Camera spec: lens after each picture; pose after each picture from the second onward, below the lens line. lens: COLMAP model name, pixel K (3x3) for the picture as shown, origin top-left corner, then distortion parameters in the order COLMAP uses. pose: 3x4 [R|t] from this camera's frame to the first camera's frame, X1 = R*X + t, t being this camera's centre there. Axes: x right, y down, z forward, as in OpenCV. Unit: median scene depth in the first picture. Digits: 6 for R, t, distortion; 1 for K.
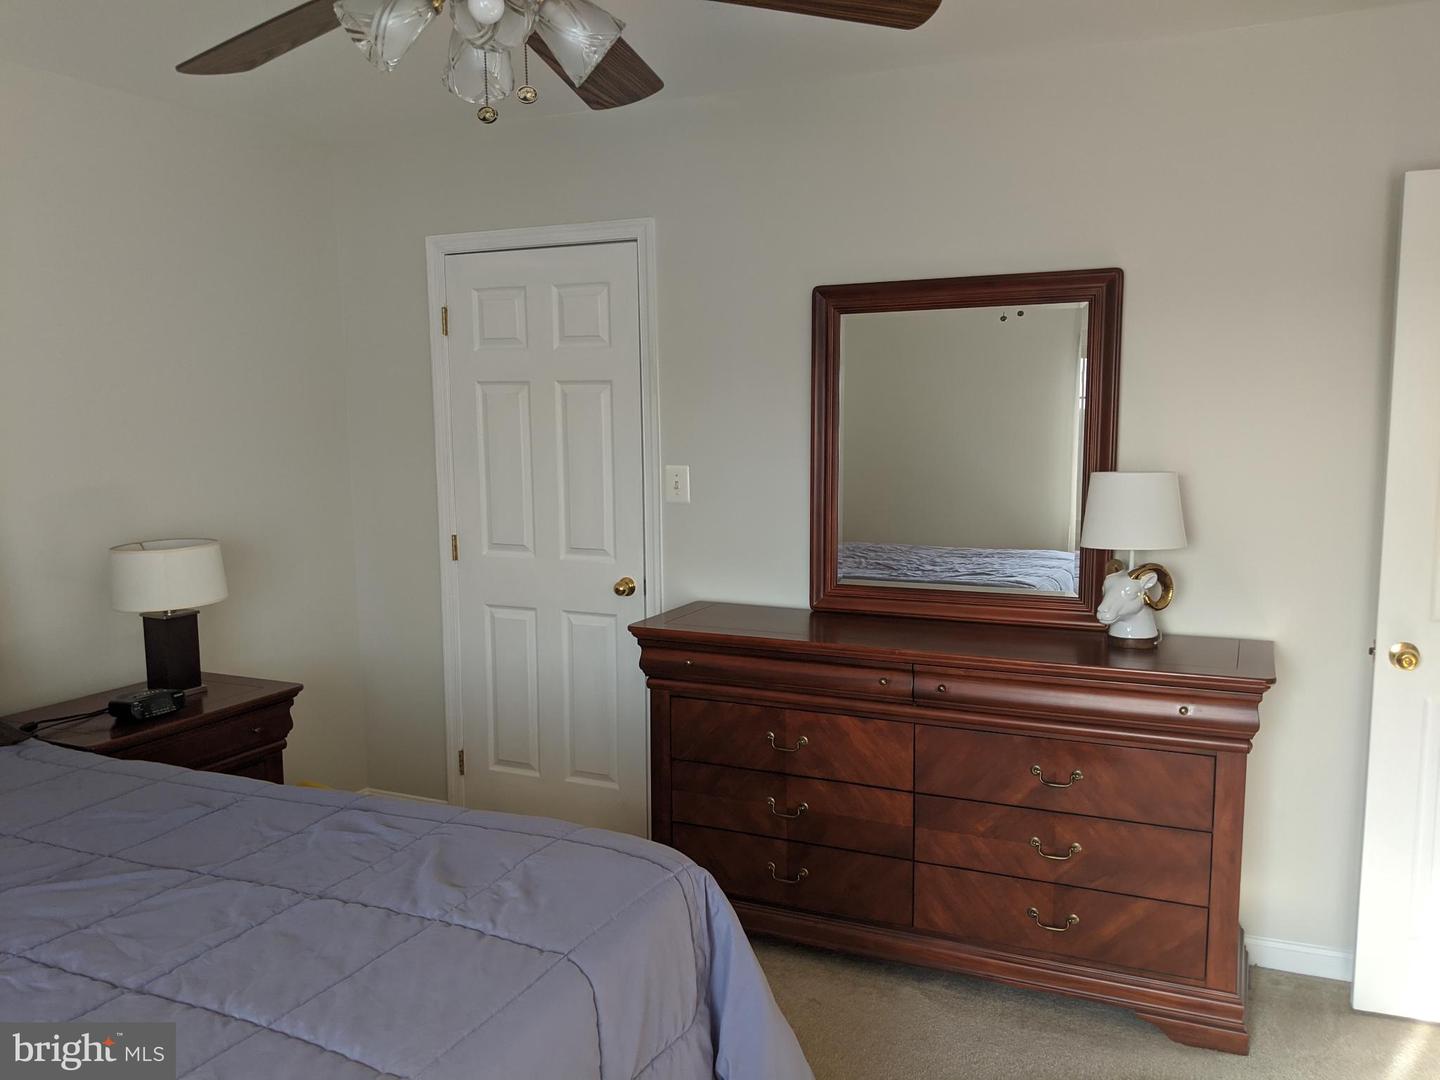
lens RADIAL K [[1156.2, 0, 725.6], [0, 1156.2, 569.5], [0, 0, 1]] dist [0.081355, -0.140859]
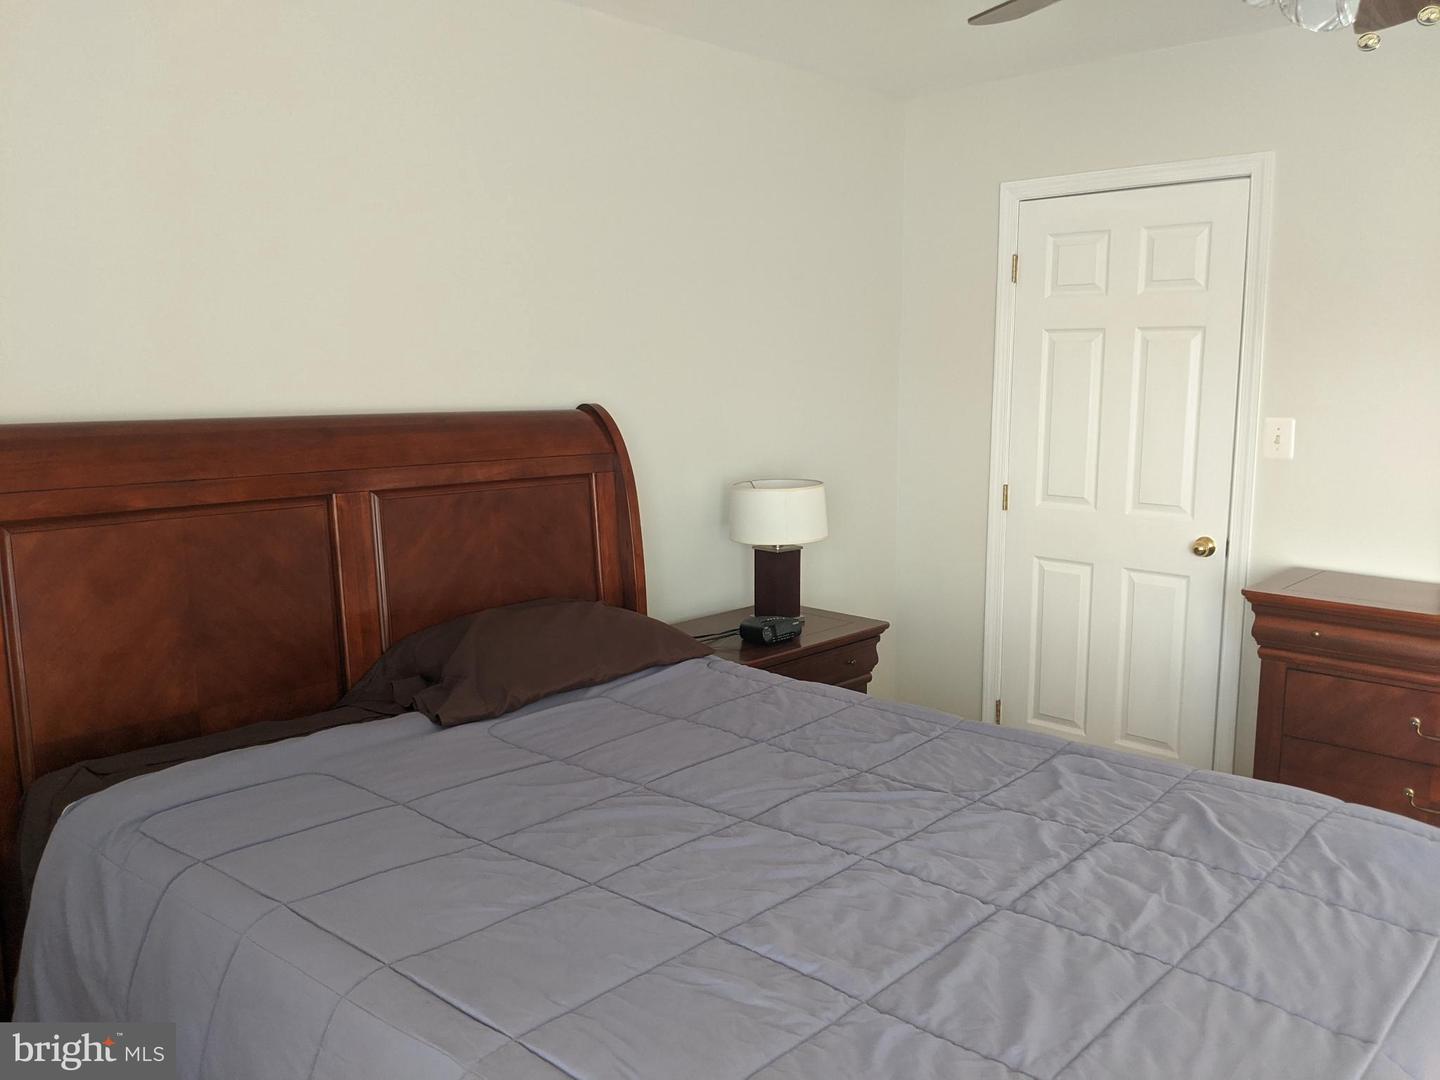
lens RADIAL K [[1156.2, 0, 713.9], [0, 1156.2, 553.8], [0, 0, 1]] dist [0.081355, -0.140859]
pose [[0.946159, 0.059460, -0.318194, -0.165168], [-0.050496, 0.998062, 0.036353, 0.006406], [0.319739, -0.018329, 0.947328, -0.027428]]
